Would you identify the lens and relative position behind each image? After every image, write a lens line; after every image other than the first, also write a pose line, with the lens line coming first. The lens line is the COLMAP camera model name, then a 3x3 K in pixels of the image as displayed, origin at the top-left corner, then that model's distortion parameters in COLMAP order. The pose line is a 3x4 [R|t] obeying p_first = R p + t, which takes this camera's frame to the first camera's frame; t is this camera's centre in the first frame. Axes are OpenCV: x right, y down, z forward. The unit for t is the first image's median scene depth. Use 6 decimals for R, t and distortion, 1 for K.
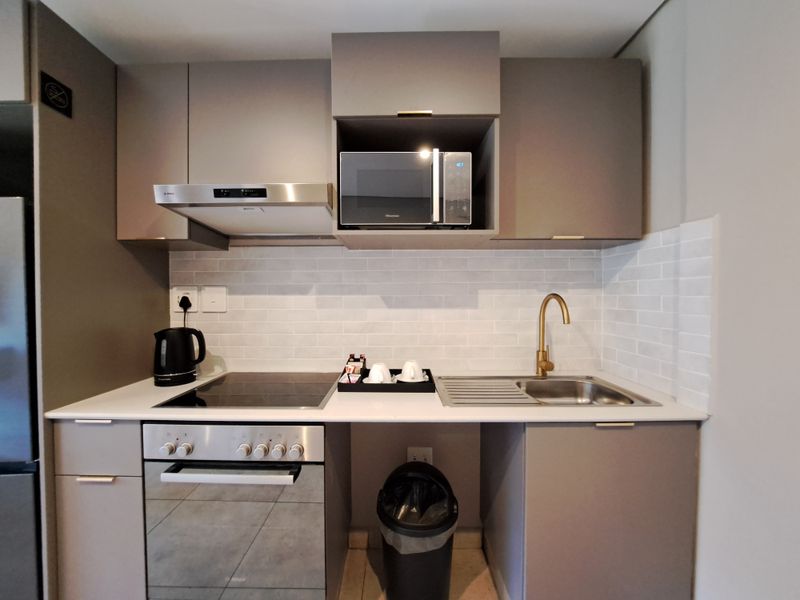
lens RADIAL K [[324.1, 0, 400.0], [0, 324.1, 300.0], [0, 0, 1]] dist [-0.016396, -0.000121]
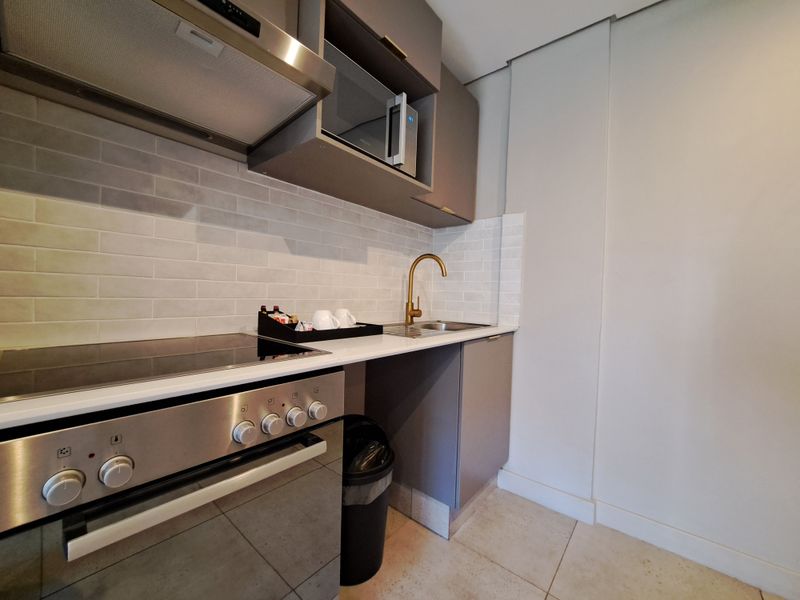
lens RADIAL K [[321.0, 0, 396.3], [0, 321.0, 299.9], [0, 0, 1]] dist [-0.001546, -0.000233]
pose [[0.638908, 0.005561, 0.769263, -0.505927], [-0.016827, 0.999836, 0.006747, 0.135573], [-0.769100, -0.017255, 0.638896, 0.258070]]
